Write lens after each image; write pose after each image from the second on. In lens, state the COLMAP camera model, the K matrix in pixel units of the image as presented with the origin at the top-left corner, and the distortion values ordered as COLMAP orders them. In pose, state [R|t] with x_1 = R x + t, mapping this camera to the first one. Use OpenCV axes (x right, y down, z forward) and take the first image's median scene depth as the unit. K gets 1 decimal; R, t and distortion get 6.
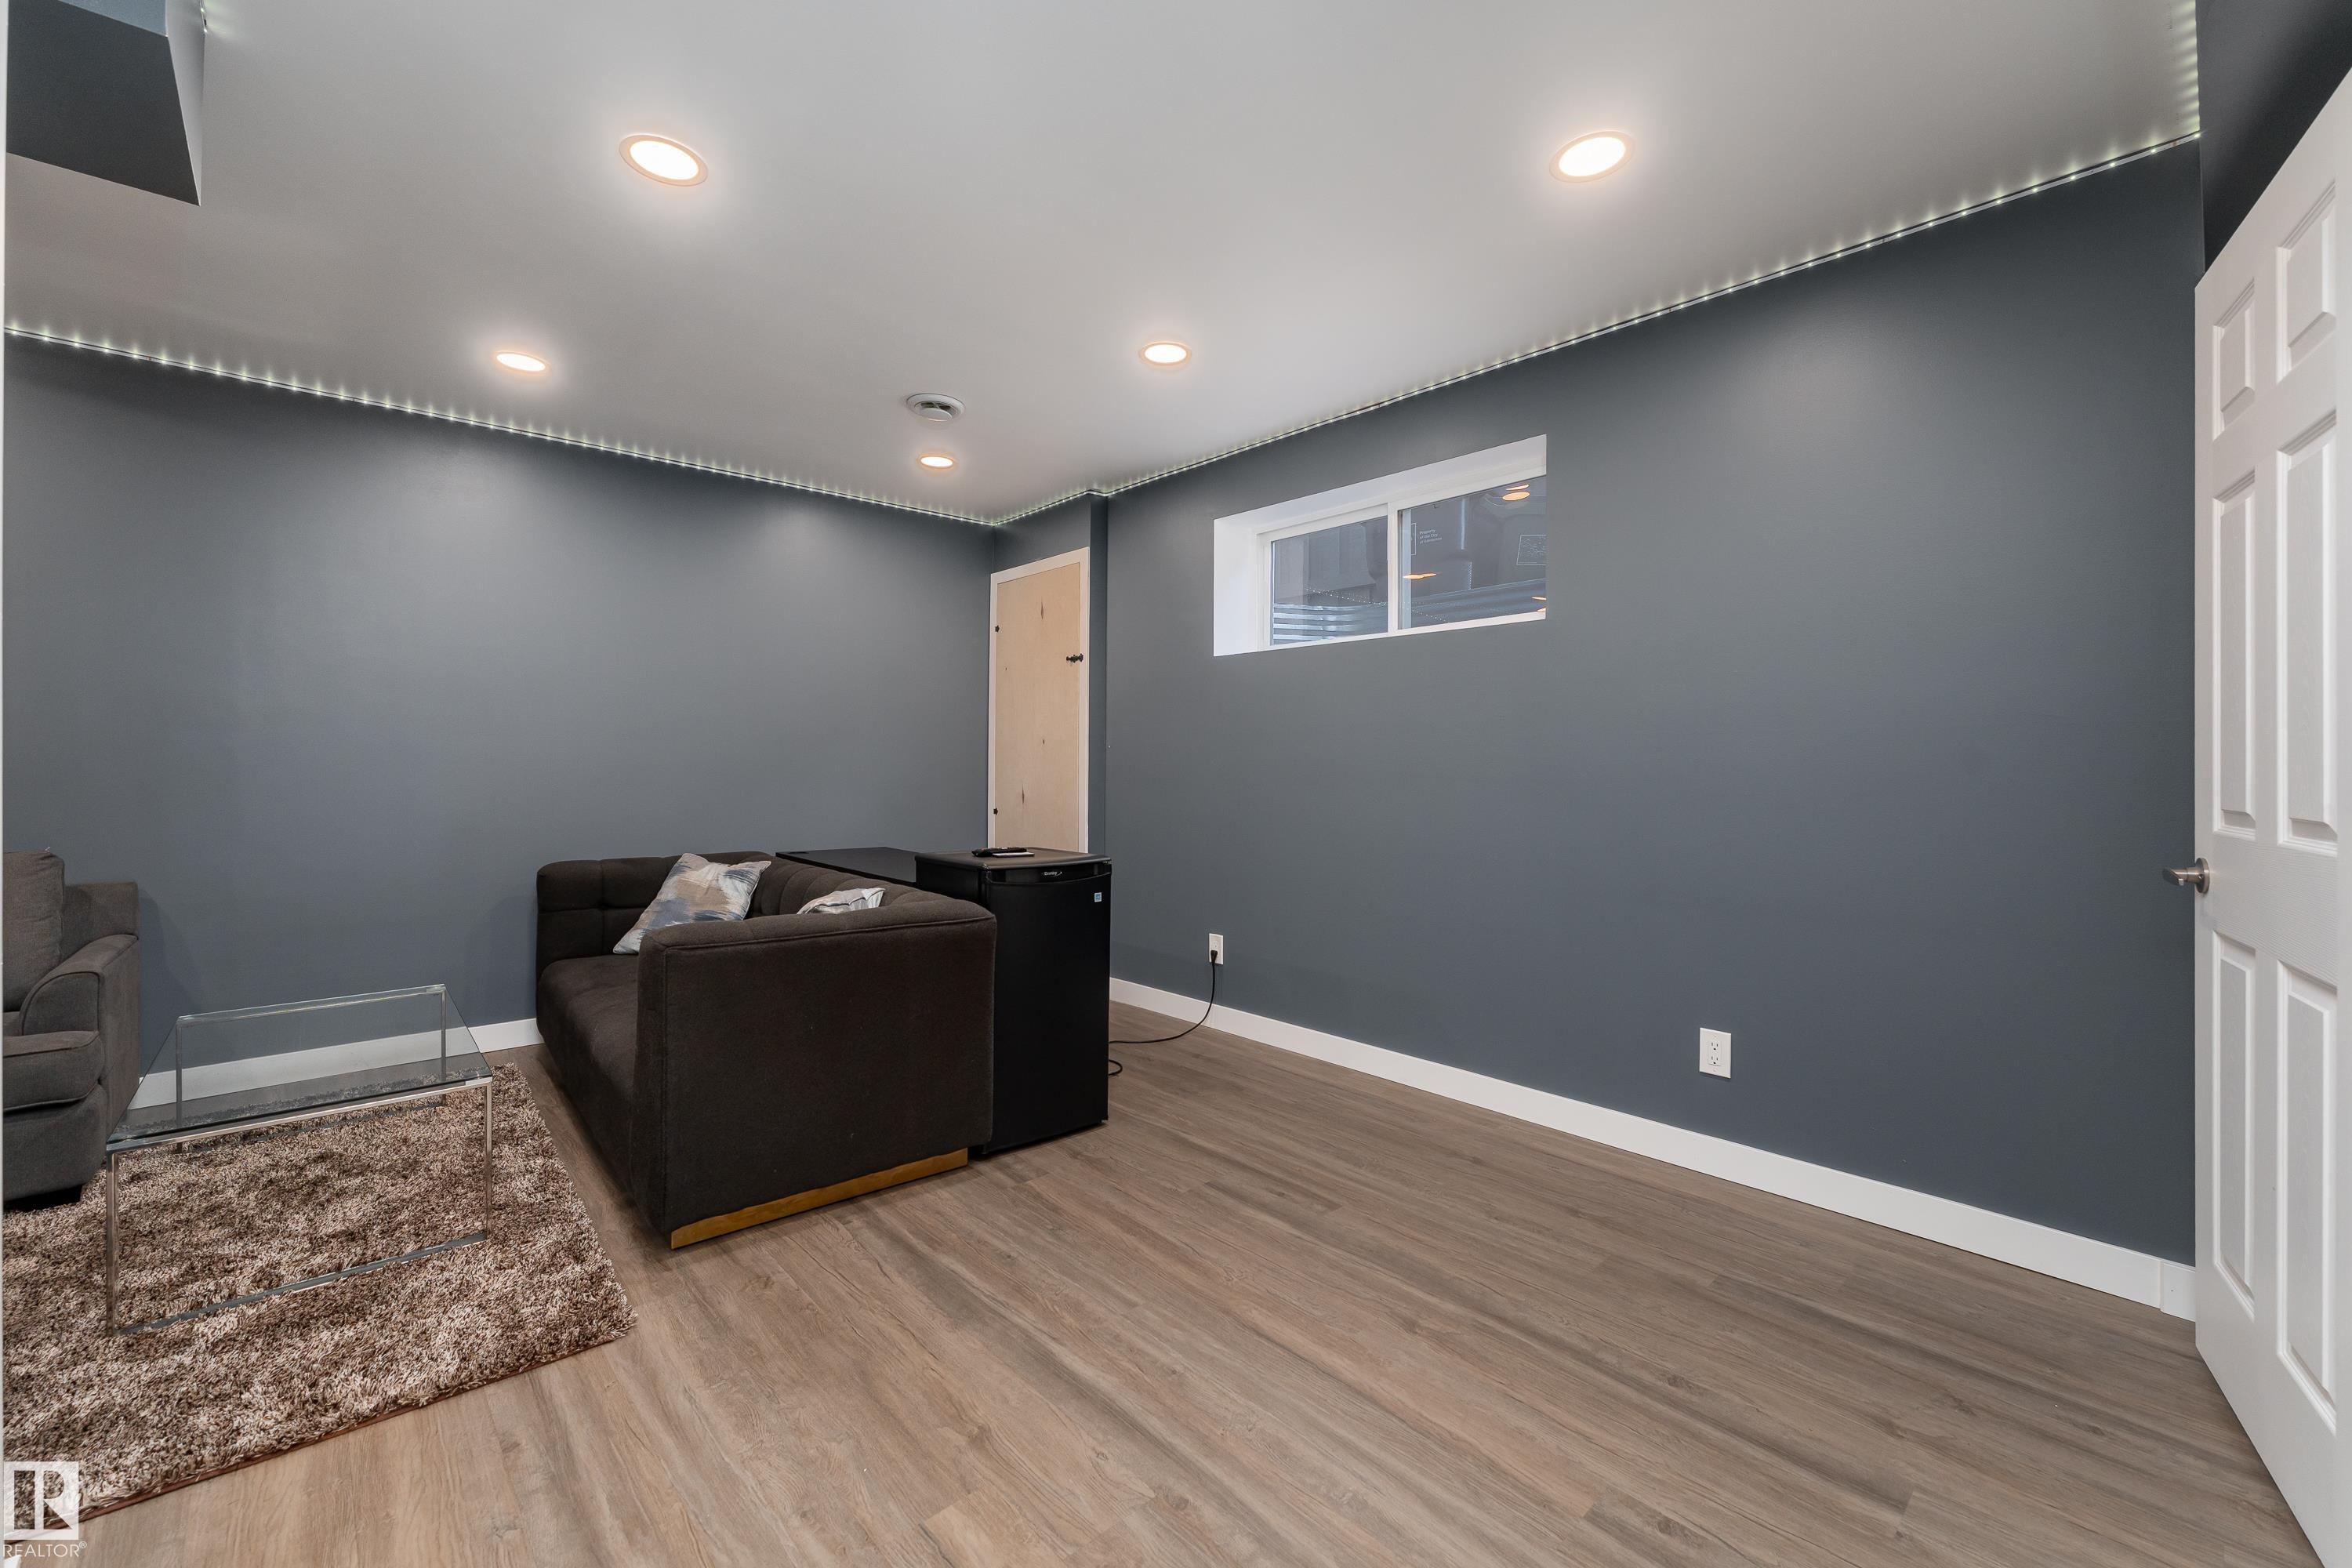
lens RADIAL K [[944.4, 0, 1183.9], [0, 944.4, 768.8], [0, 0, 1]] dist [0.000328, 0.000145]
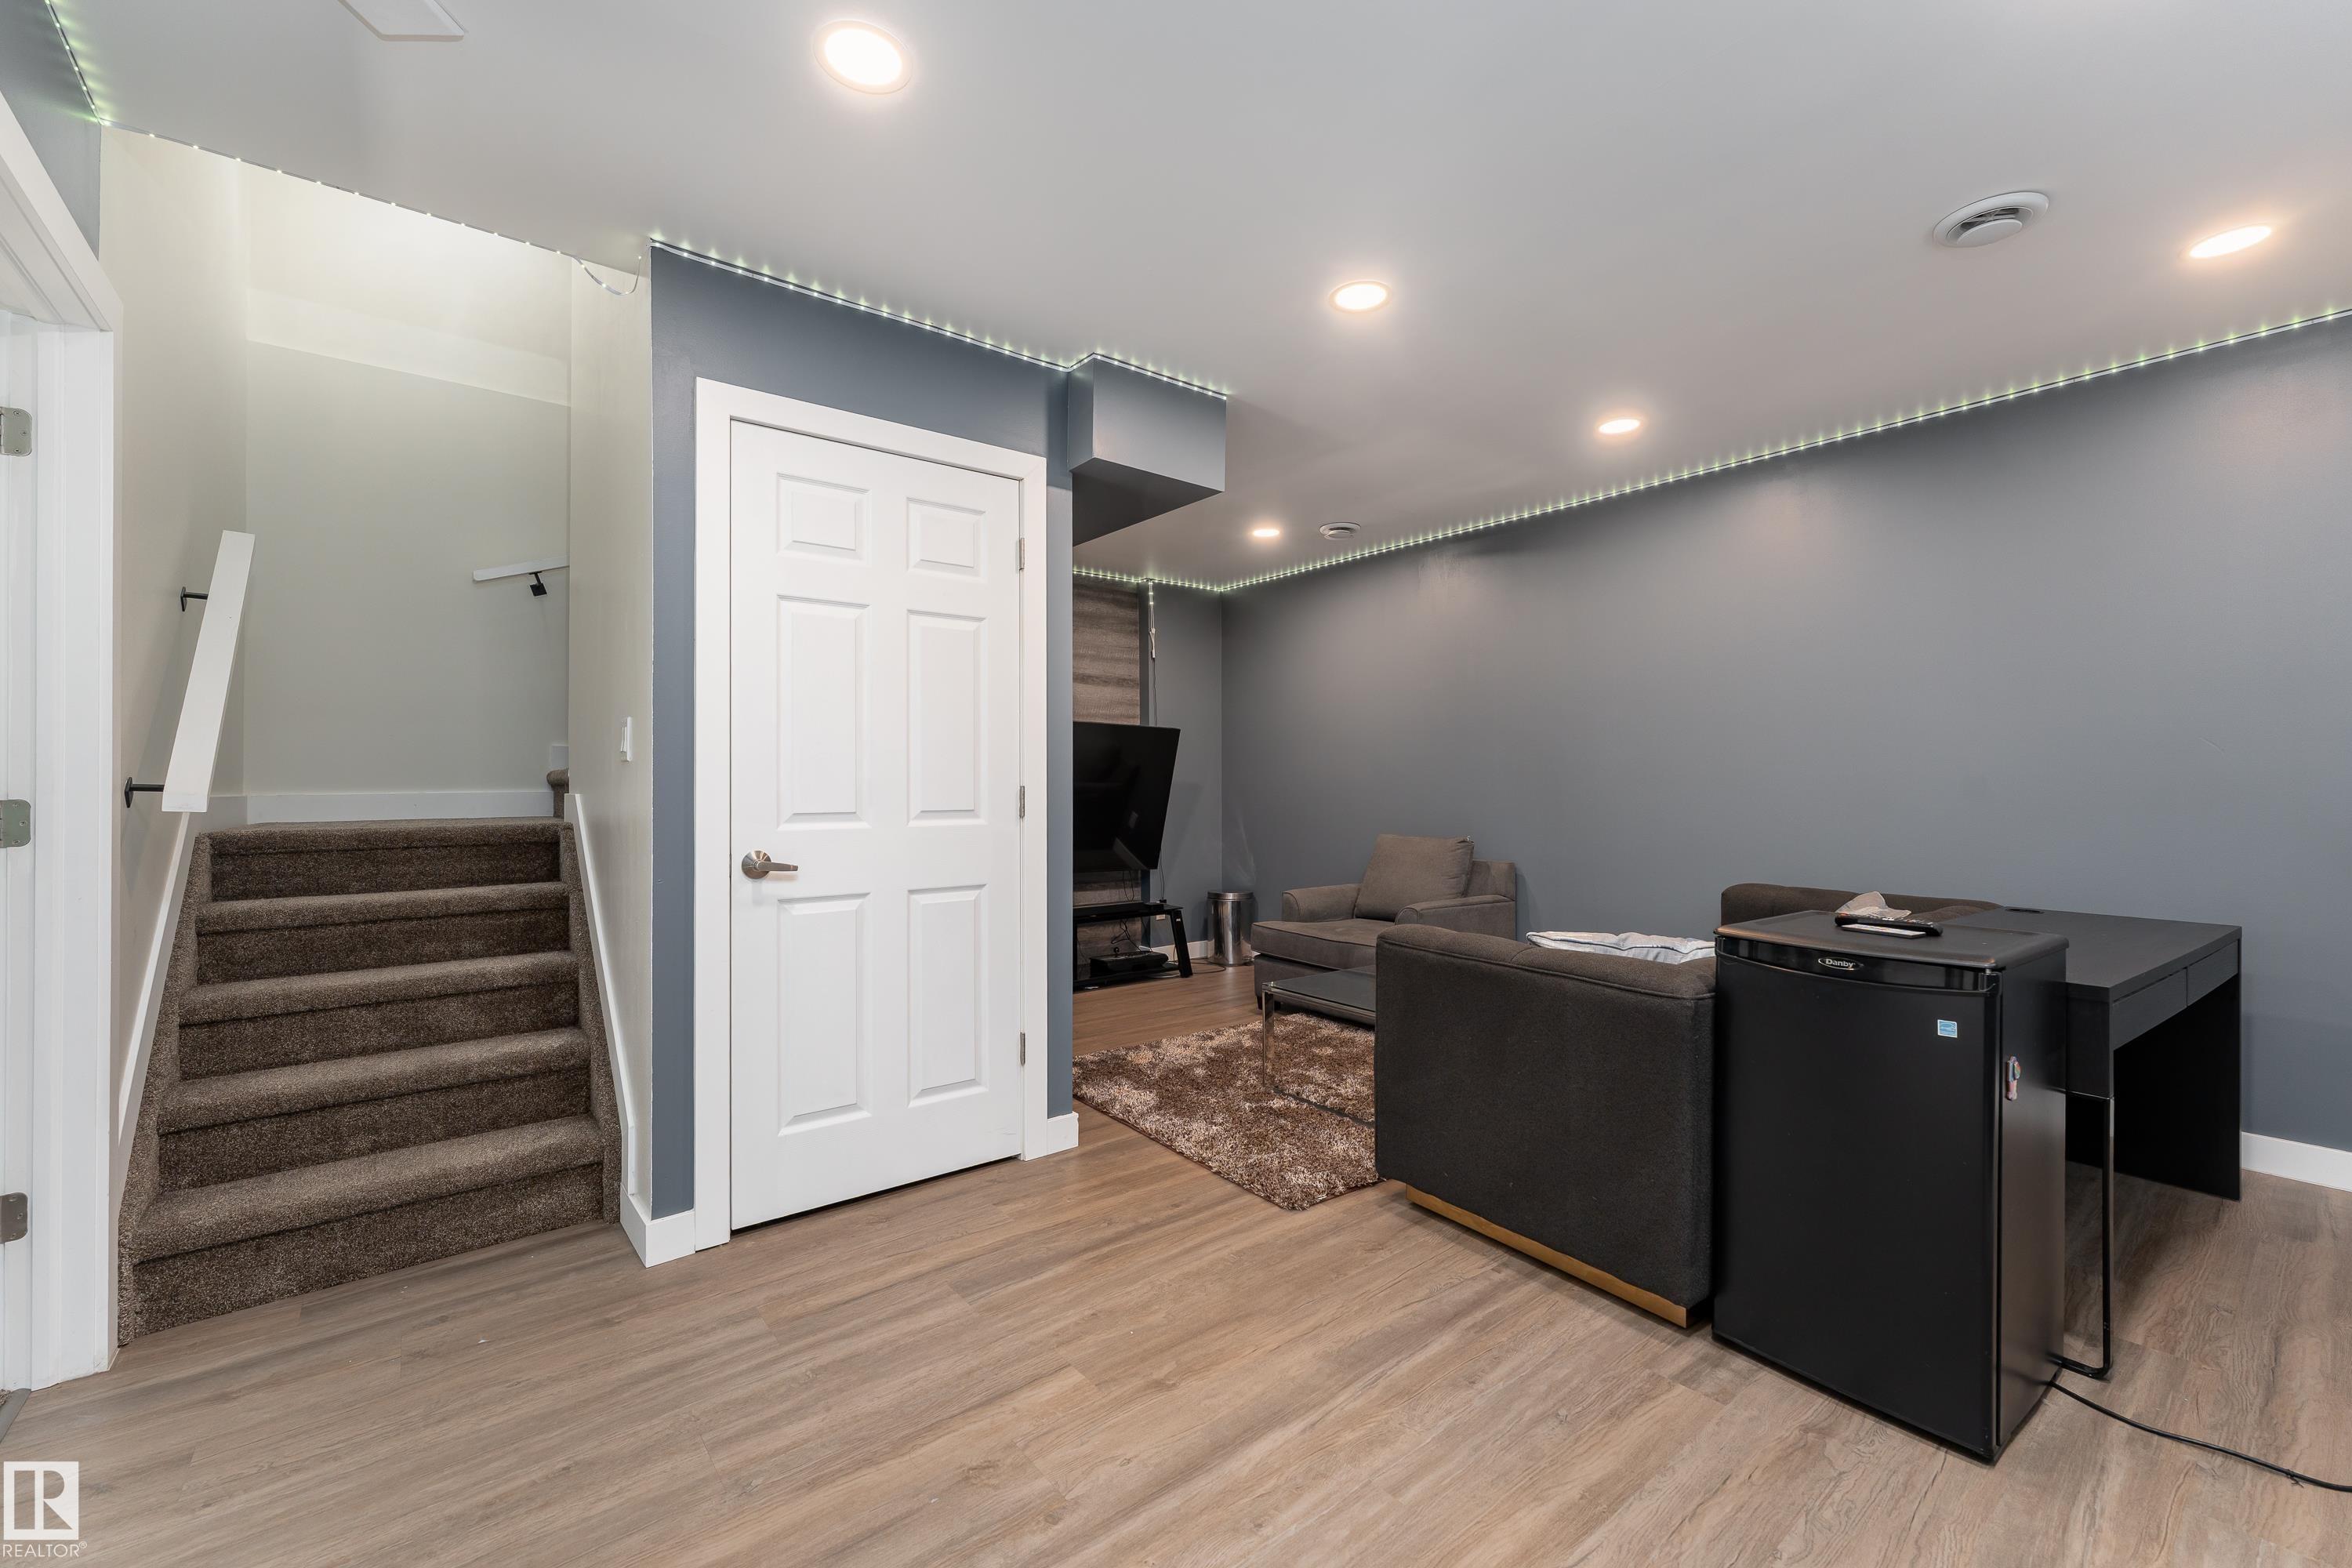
lens RADIAL K [[964.7, 0, 1176.0], [0, 964.7, 784.0], [0, 0, 1]] dist [0.000348, 0.000044]
pose [[-0.077938, -0.002541, -0.996955, 0.728563], [-0.002260, 0.999995, -0.002373, -0.005752], [0.996956, 0.002068, -0.077943, 0.864316]]
